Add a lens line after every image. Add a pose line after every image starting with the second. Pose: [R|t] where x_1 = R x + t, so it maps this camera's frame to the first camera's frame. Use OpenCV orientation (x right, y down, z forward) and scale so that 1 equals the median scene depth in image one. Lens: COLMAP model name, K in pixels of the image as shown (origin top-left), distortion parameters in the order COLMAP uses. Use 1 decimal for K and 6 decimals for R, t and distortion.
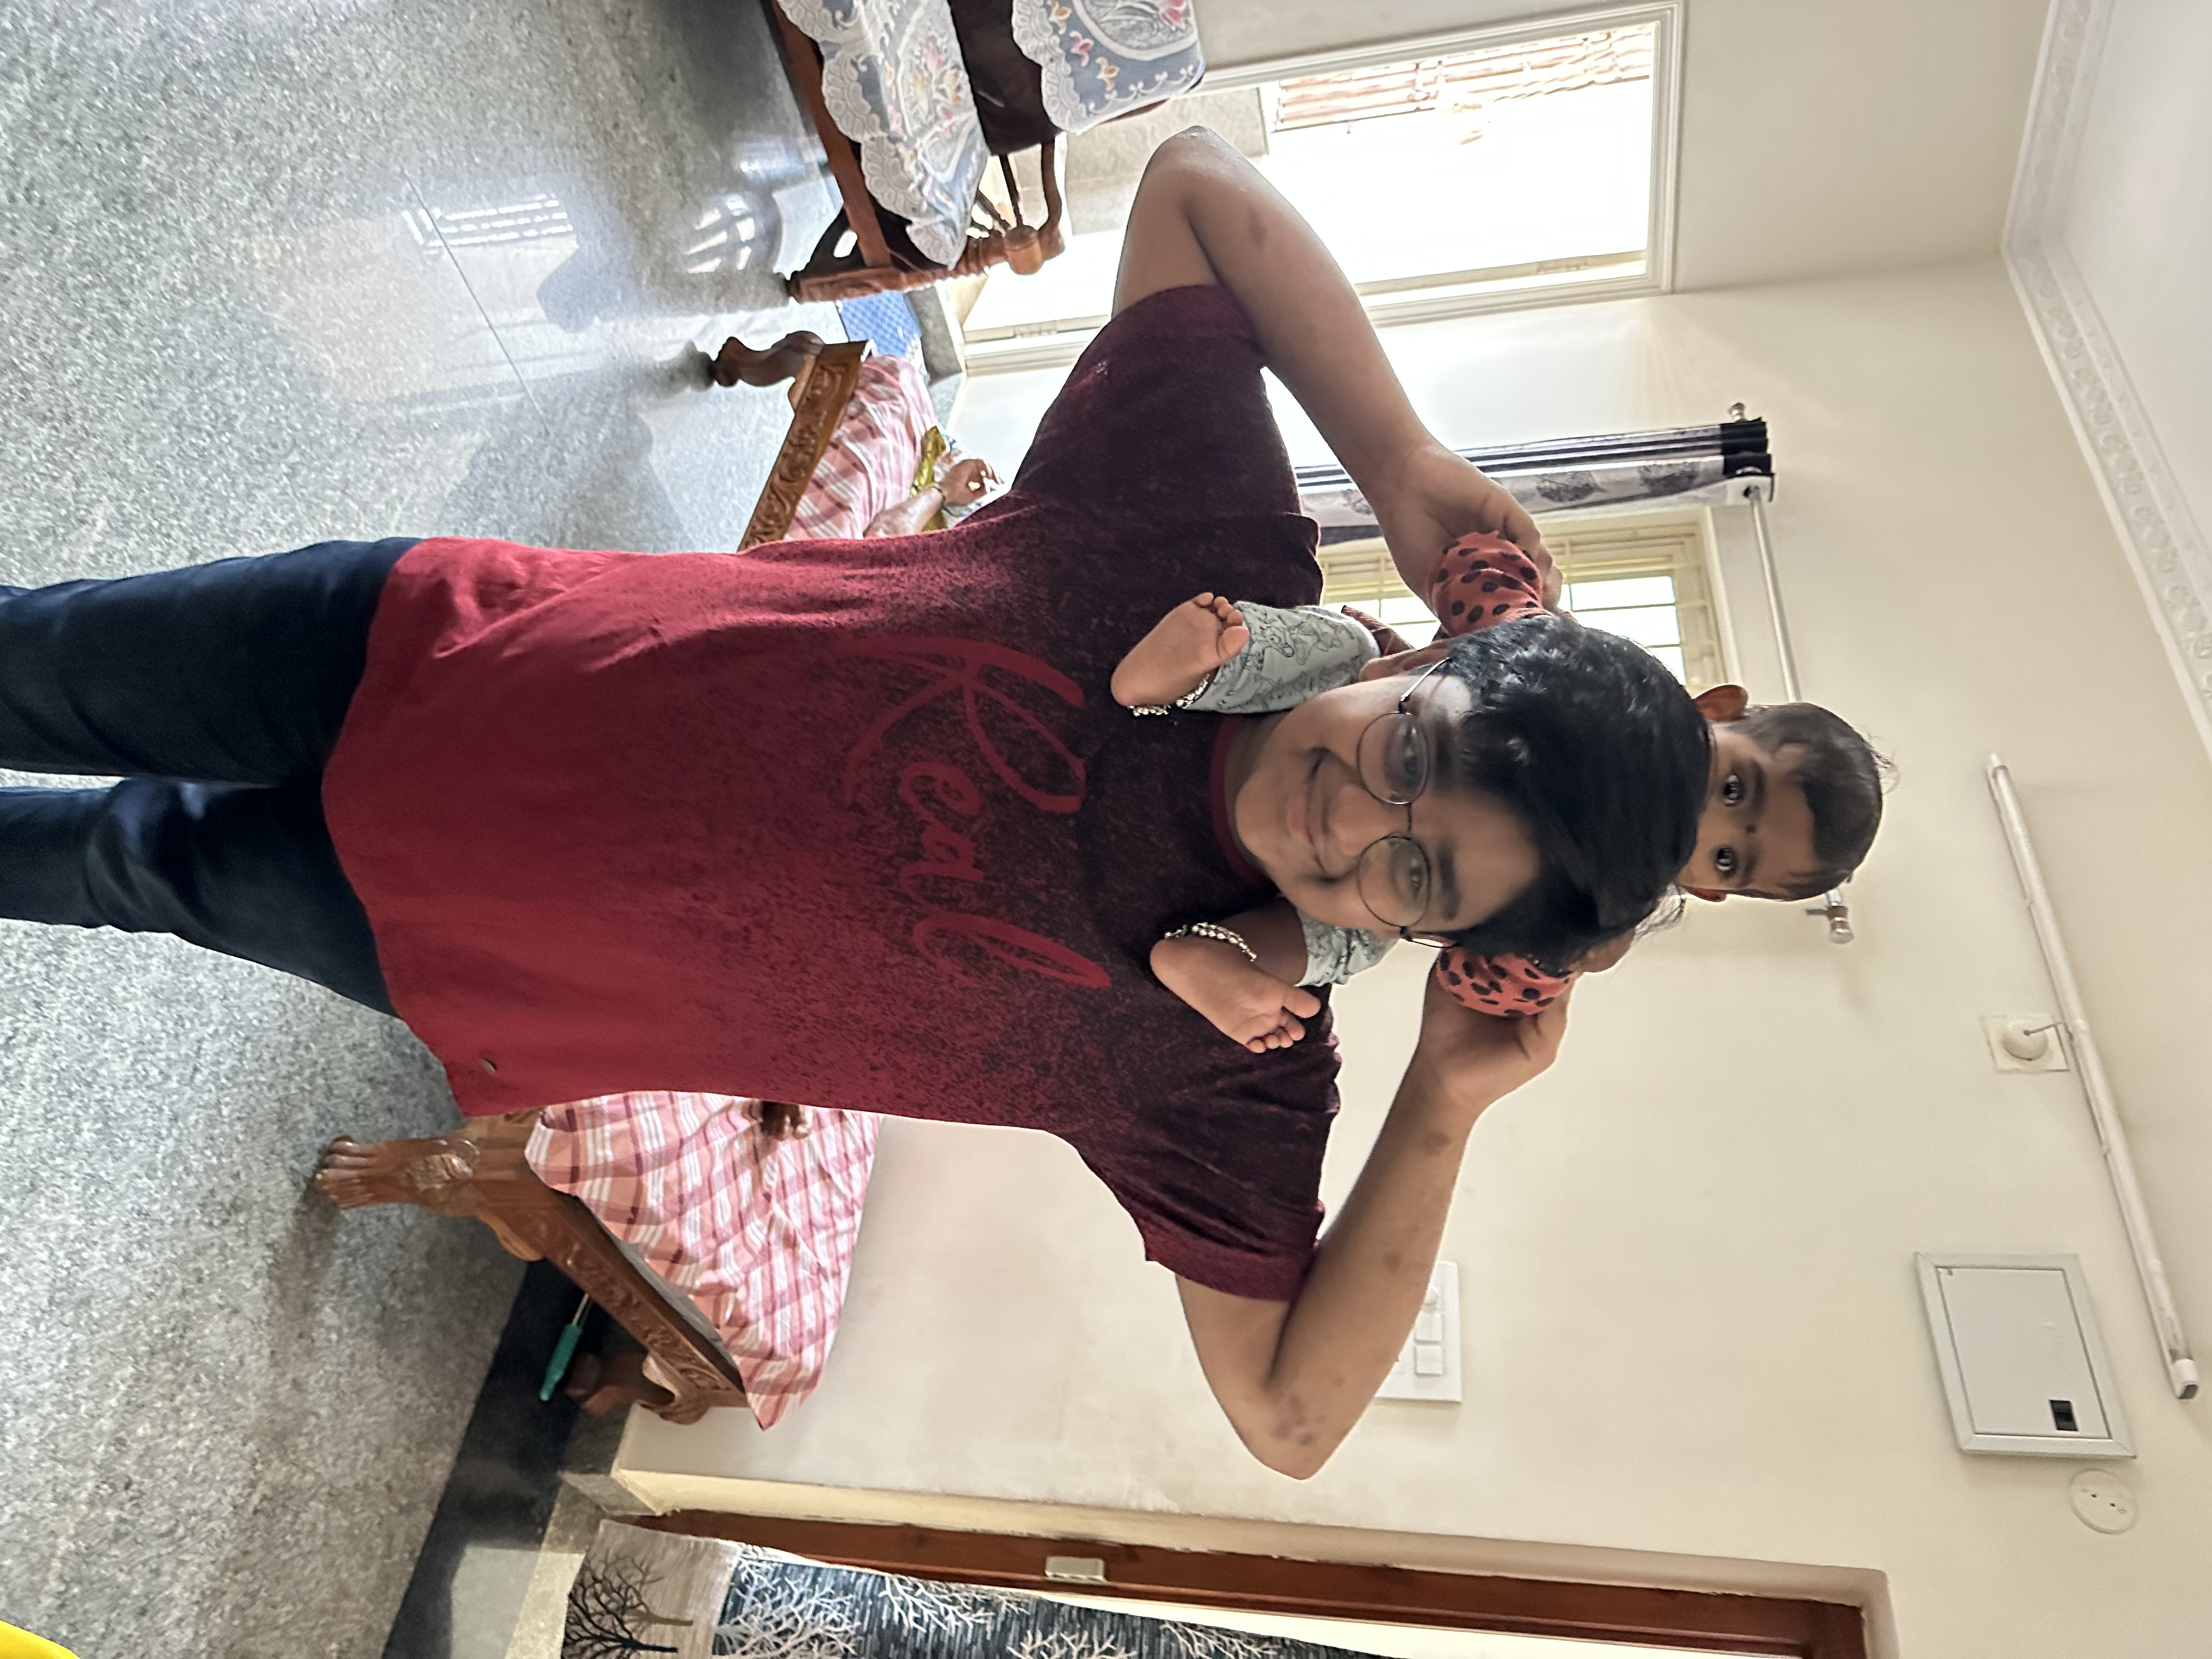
lens RADIAL K [[1608.8, 0, 1106.7], [0, 1608.8, 844.6], [0, 0, 1]] dist [0.013282, -0.022021]
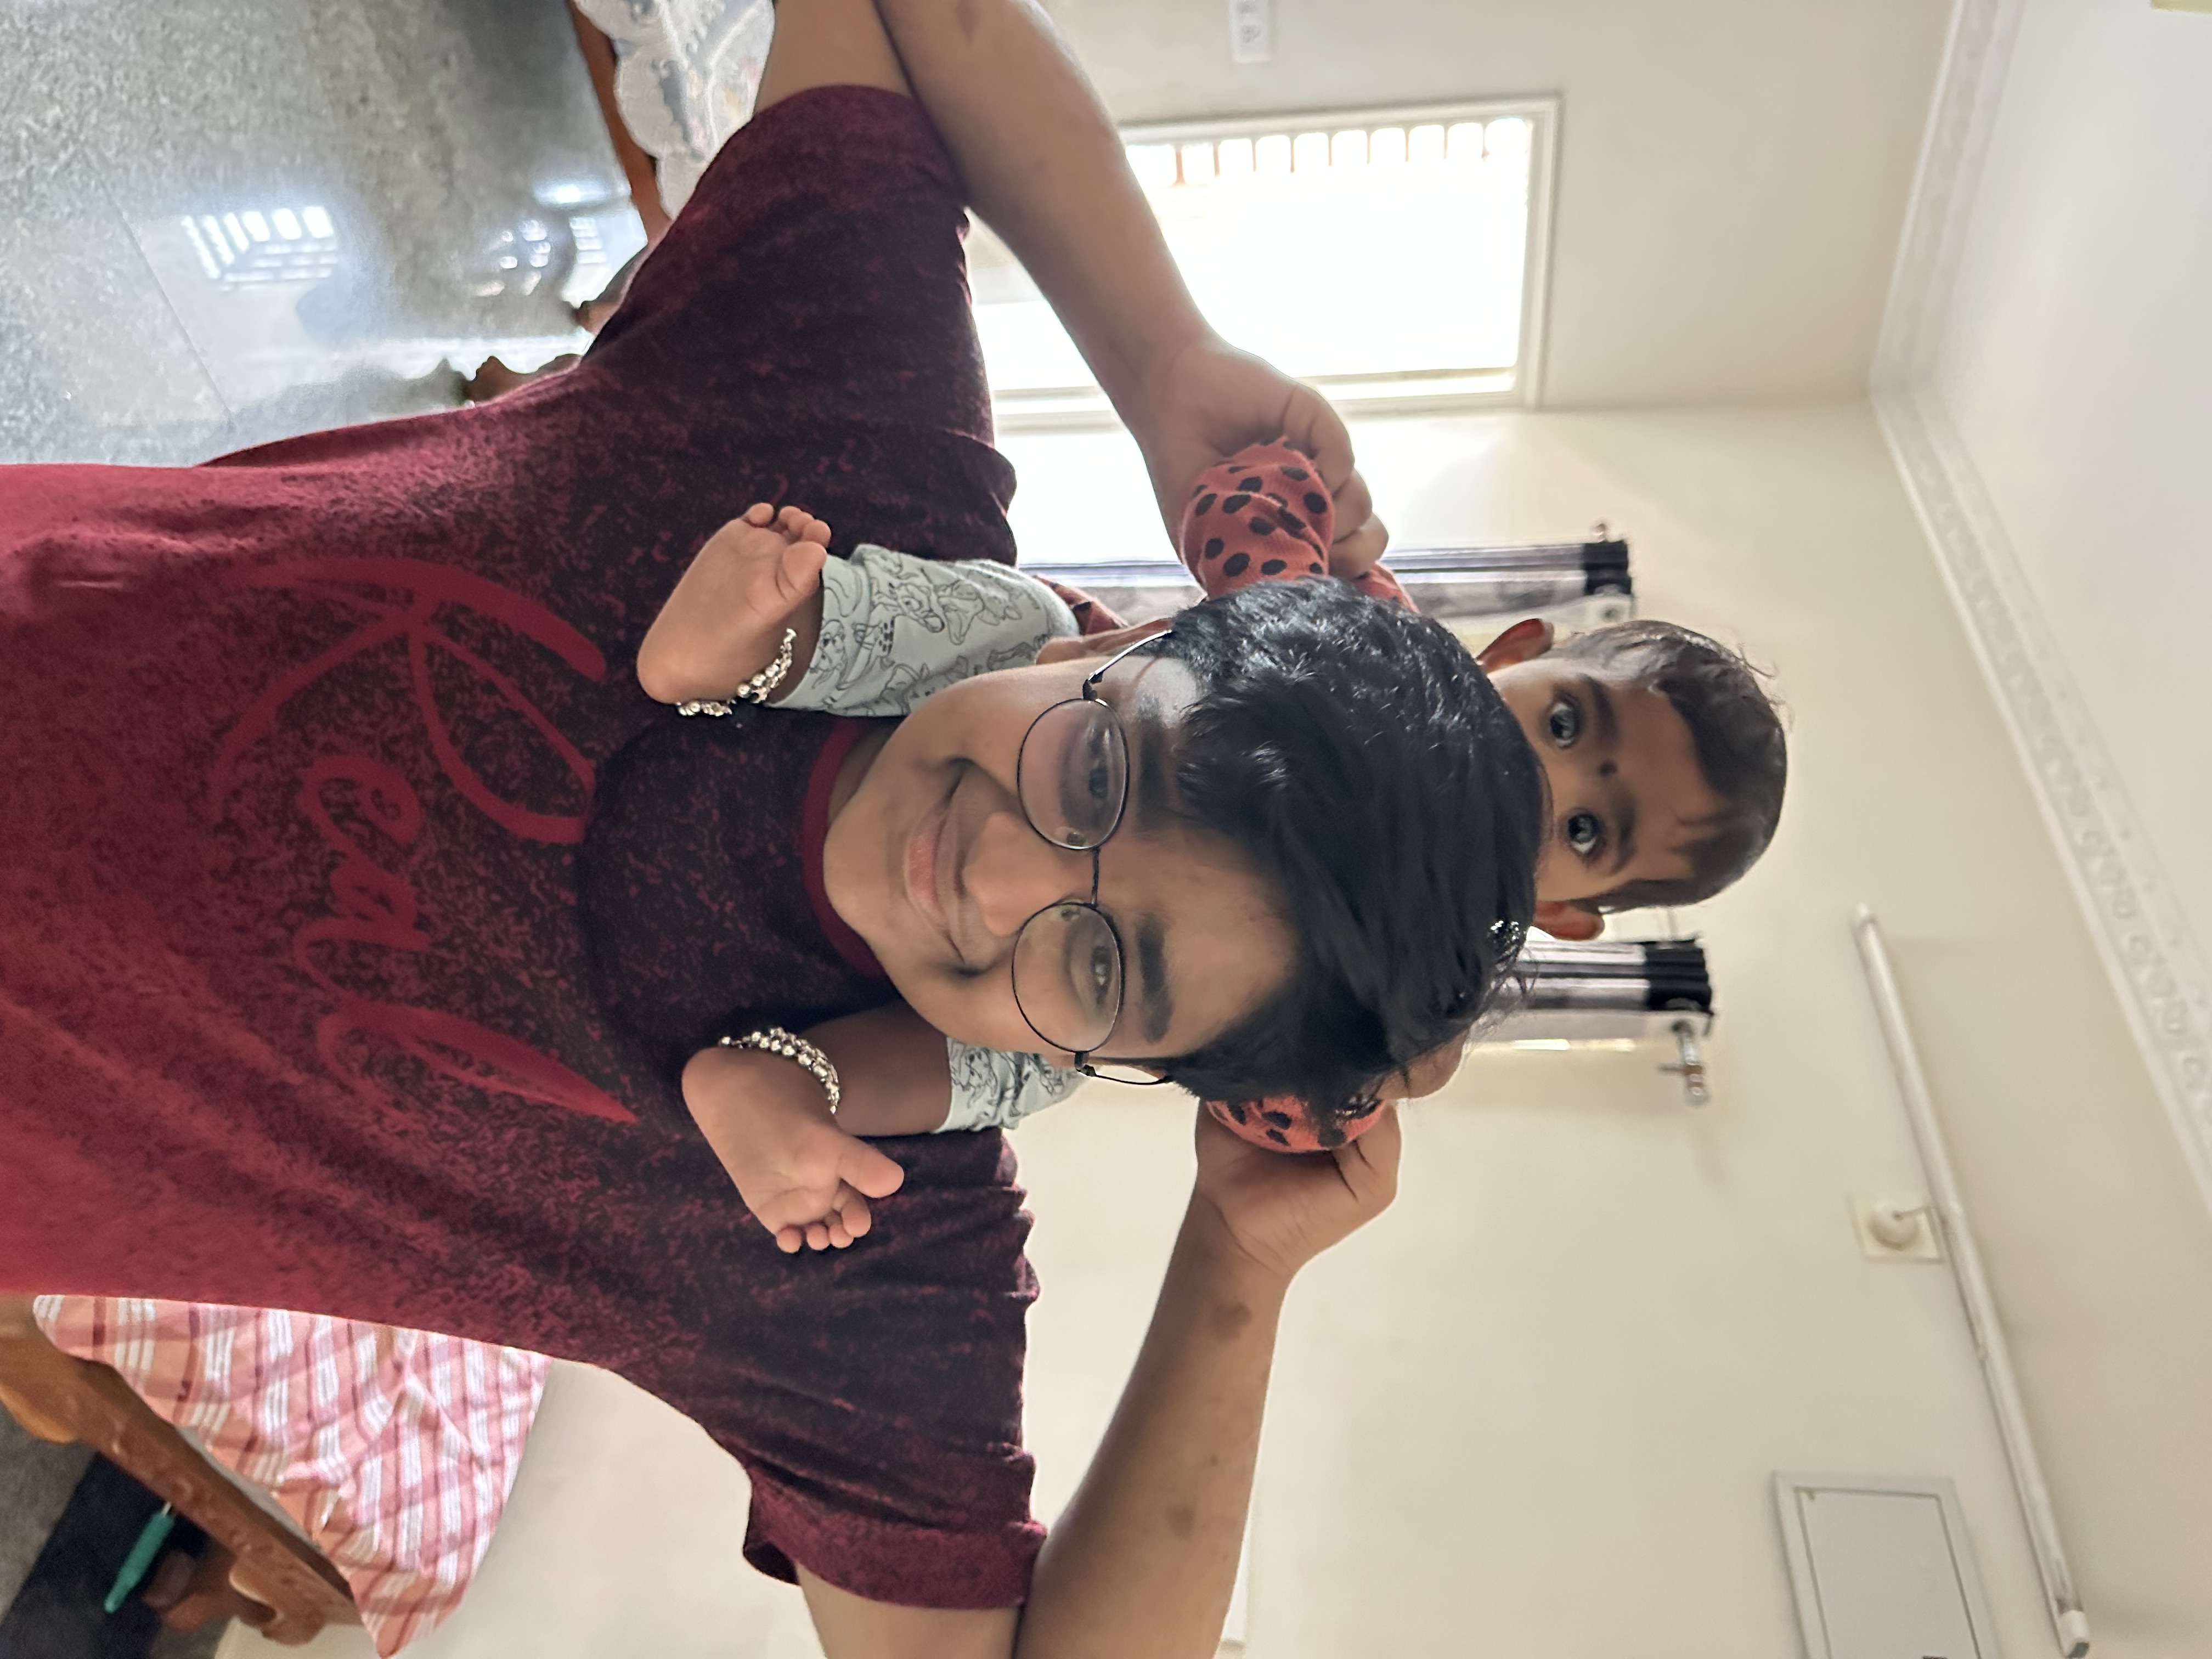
lens RADIAL K [[1608.8, 0, 1116.8], [0, 1608.8, 863.5], [0, 0, 1]] dist [0.013282, -0.022021]
pose [[0.994677, 0.056736, 0.086019, 0.062450], [-0.050549, 0.996088, -0.072480, 0.010388], [-0.089794, 0.067746, 0.993654, 0.158952]]
